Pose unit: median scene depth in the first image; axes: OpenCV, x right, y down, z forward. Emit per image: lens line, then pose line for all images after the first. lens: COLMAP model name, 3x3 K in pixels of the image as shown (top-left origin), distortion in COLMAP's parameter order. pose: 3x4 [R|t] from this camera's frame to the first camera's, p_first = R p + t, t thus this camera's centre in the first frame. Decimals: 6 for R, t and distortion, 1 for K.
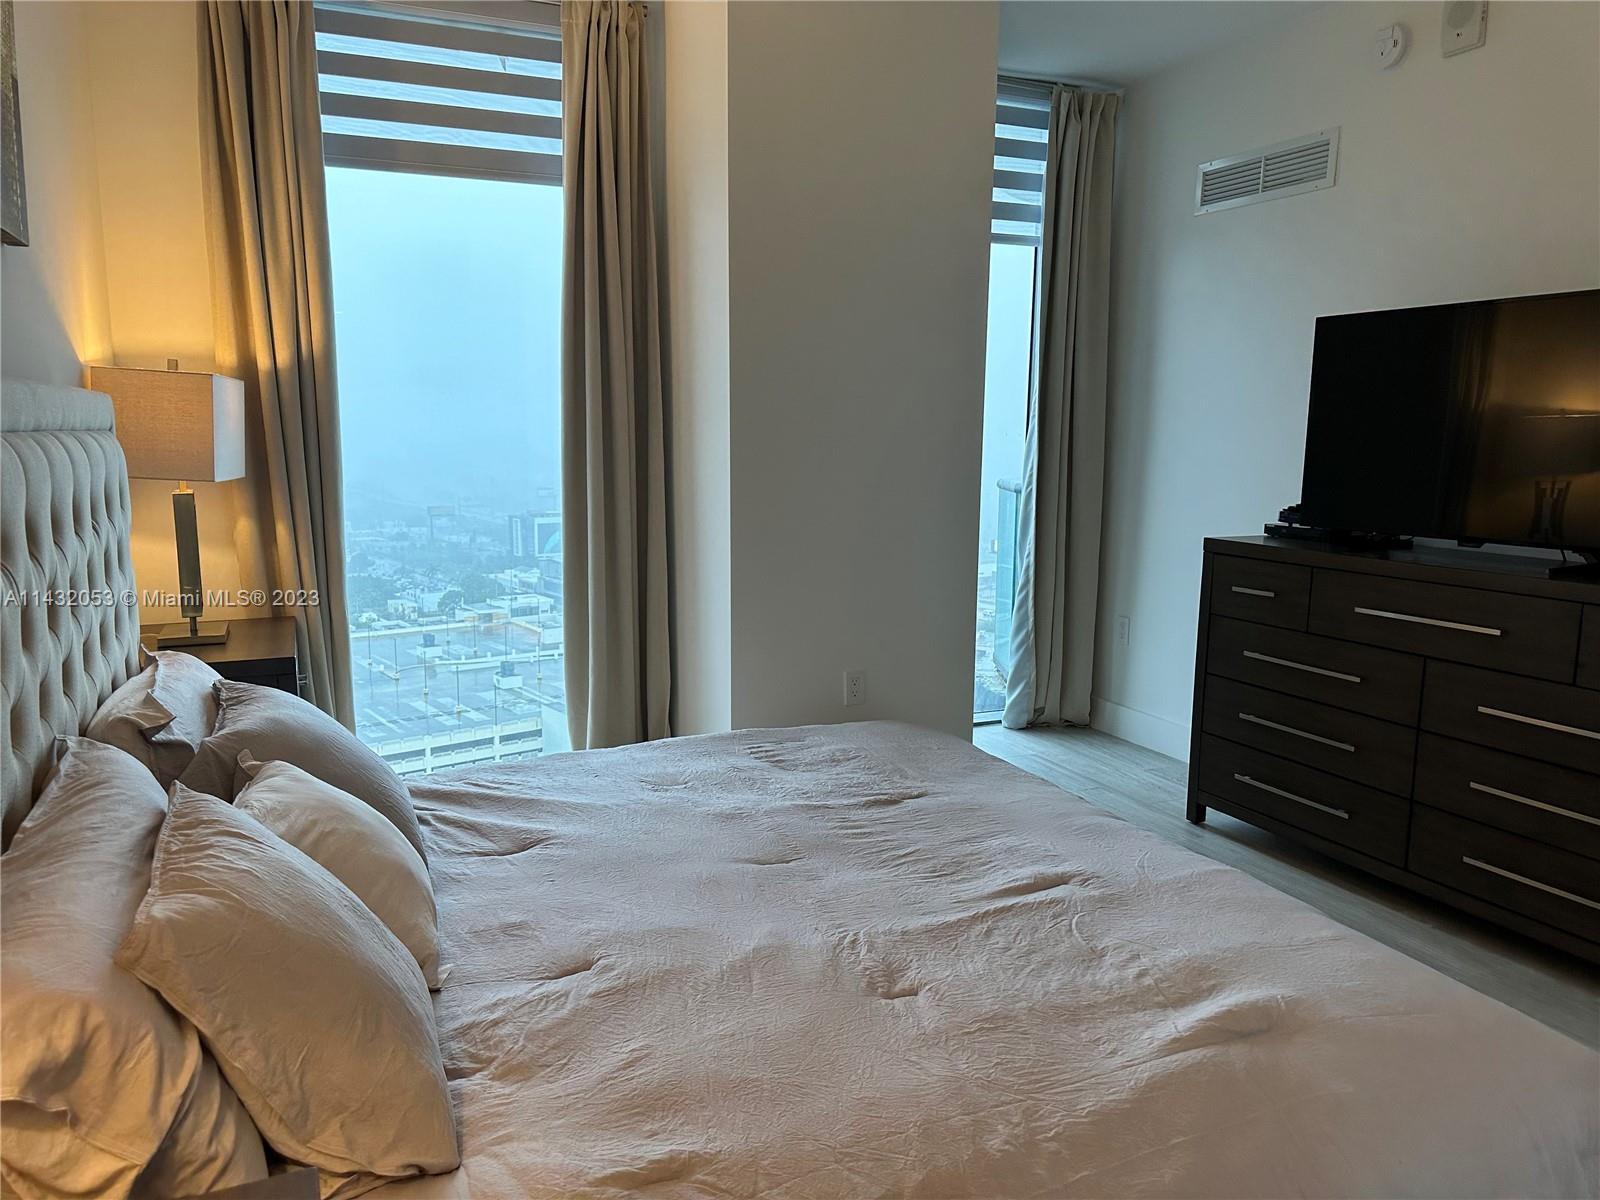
lens RADIAL K [[1129.6, 0, 800.0], [0, 1129.6, 600.0], [0, 0, 1]] dist [0.009231, 0.000431]
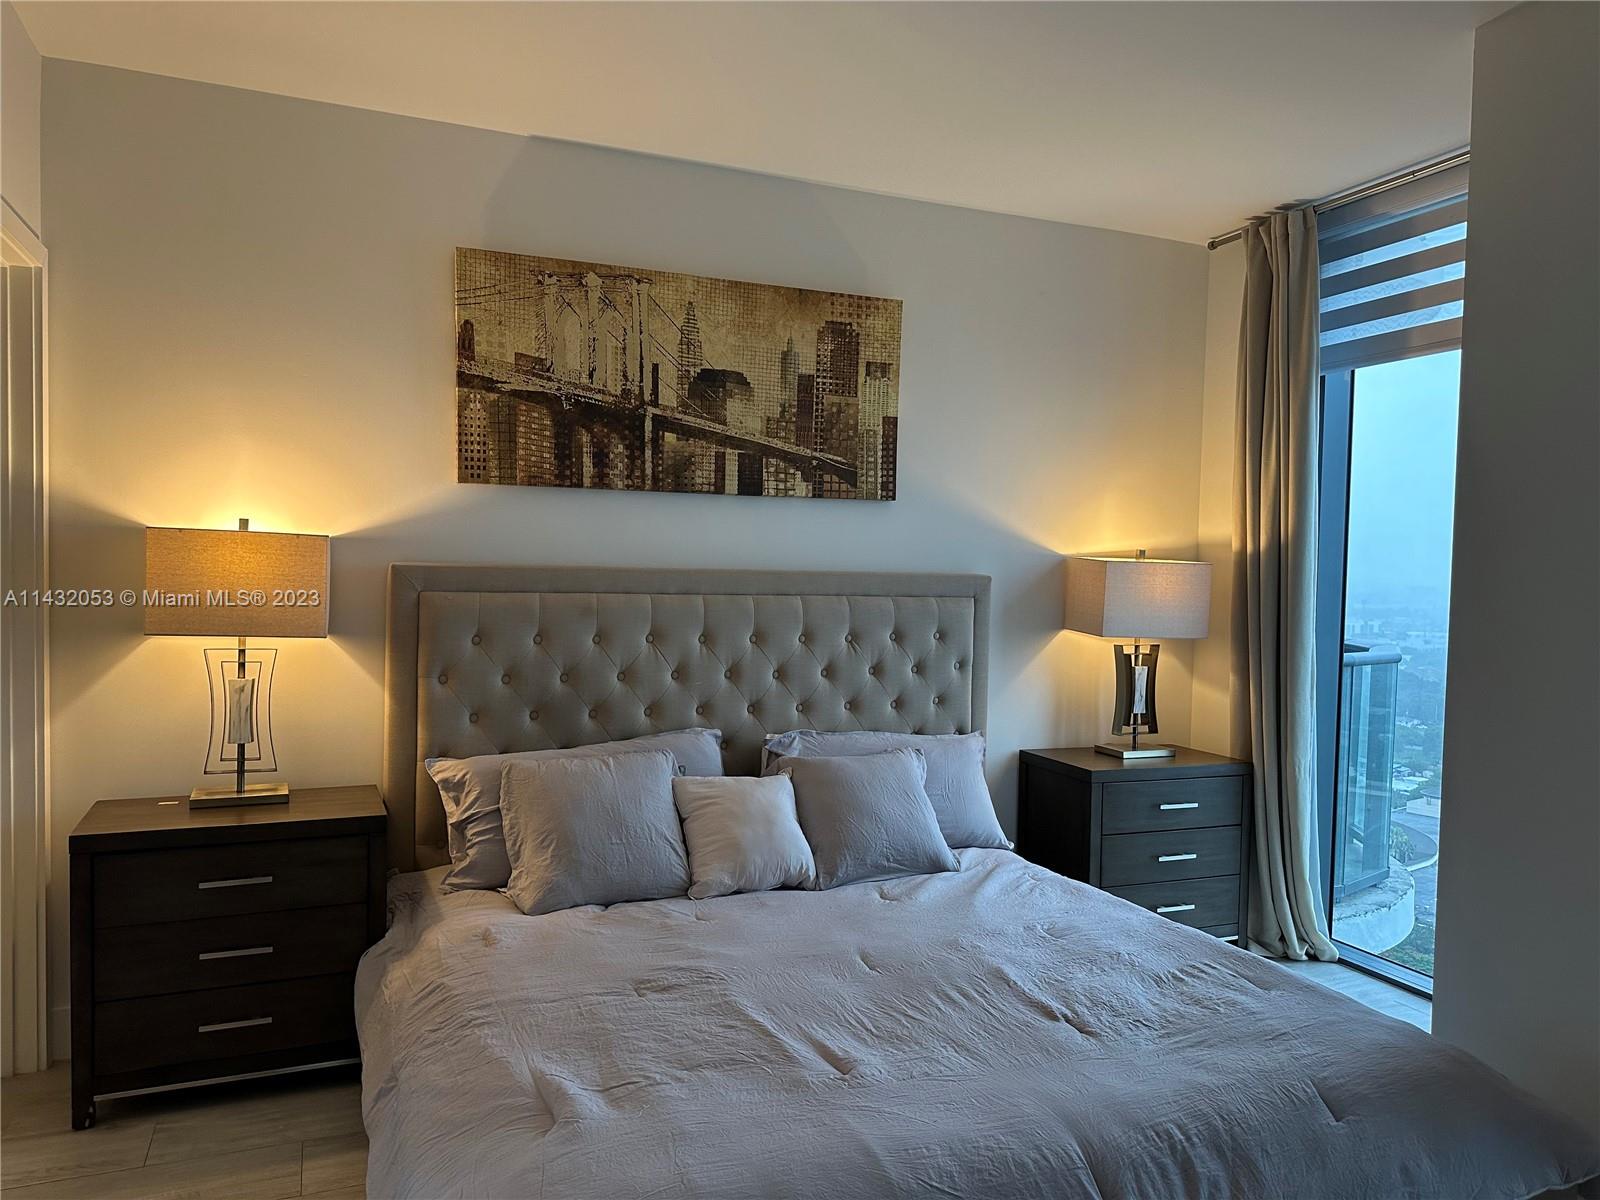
lens RADIAL K [[1129.6, 0, 800.0], [0, 1129.6, 600.0], [0, 0, 1]] dist [0.009231, 0.000431]
pose [[-0.023359, 0.030078, -0.999275, 1.016937], [-0.173296, 0.984294, 0.033678, -0.153642], [0.984593, 0.173957, -0.017780, 0.767065]]
